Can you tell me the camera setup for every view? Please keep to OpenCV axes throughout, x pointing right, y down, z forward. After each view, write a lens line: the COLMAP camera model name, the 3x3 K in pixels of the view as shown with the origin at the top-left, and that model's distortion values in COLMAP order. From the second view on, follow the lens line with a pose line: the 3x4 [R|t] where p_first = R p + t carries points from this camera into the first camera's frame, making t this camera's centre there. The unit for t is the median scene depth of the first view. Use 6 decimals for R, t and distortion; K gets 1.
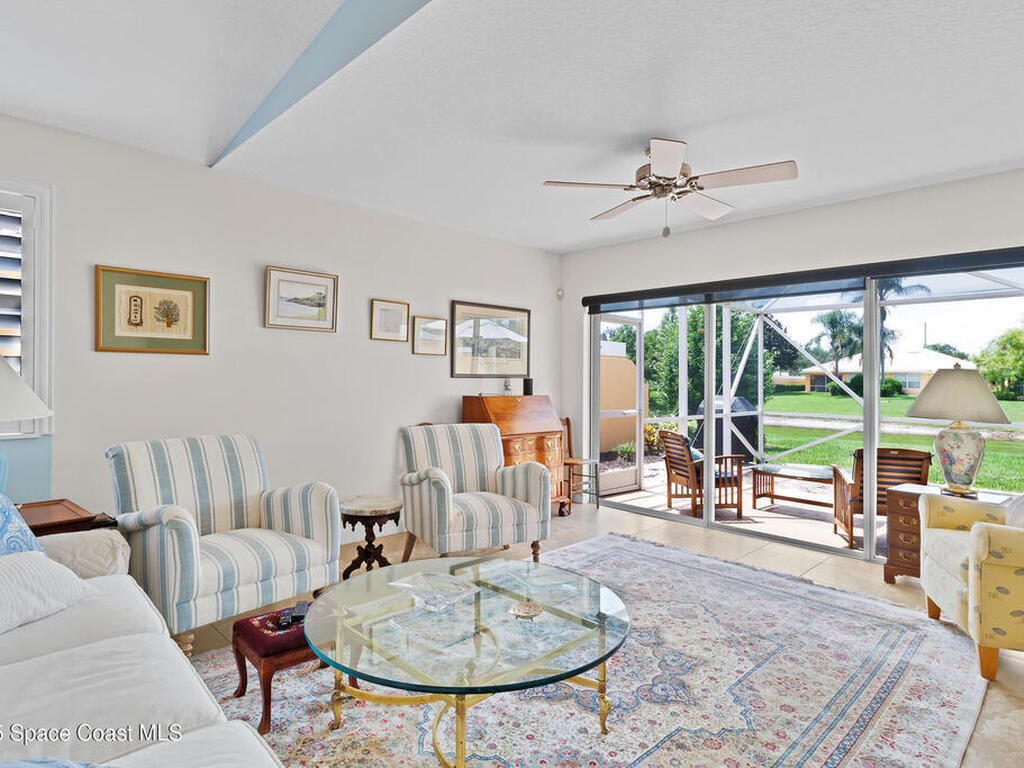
lens RADIAL K [[579.7, 0, 512.0], [0, 579.7, 384.0], [0, 0, 1]] dist [-0.002522, -0.000022]
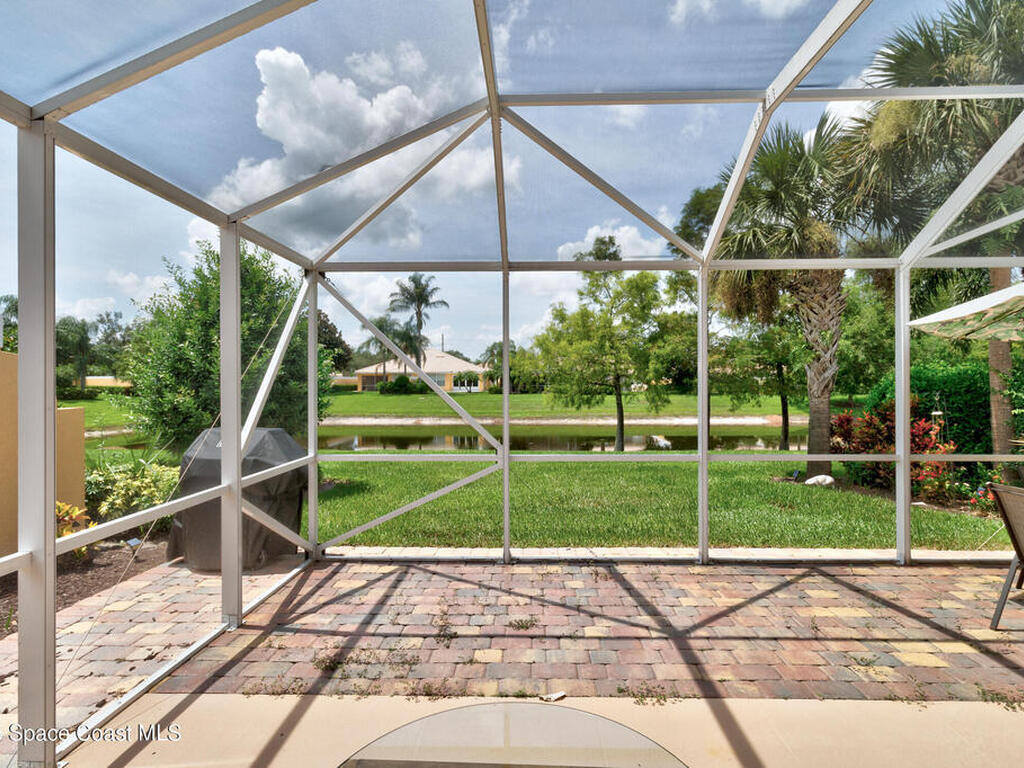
lens RADIAL K [[532.9, 0, 506.4], [0, 532.9, 378.2], [0, 0, 1]] dist [0.000686, 0.000796]
pose [[0.735596, -0.012463, 0.677306, 0.036808], [0.020103, 0.999792, -0.003436, -0.002637], [-0.677122, 0.016143, 0.735694, 0.083378]]
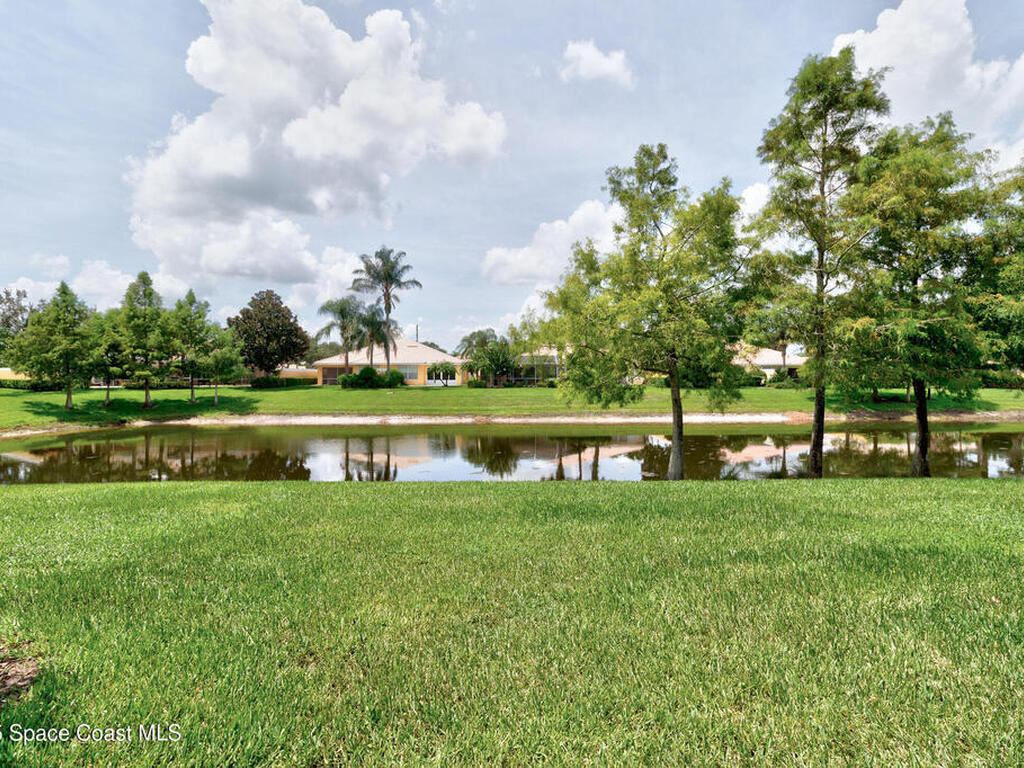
lens RADIAL K [[548.1, 0, 513.5], [0, 548.1, 366.5], [0, 0, 1]] dist [0.001007, 0.000777]
pose [[0.697766, -0.004260, 0.716313, 0.102195], [0.020151, 0.999703, -0.013684, 0.001819], [-0.716042, 0.023983, 0.697645, 0.165479]]
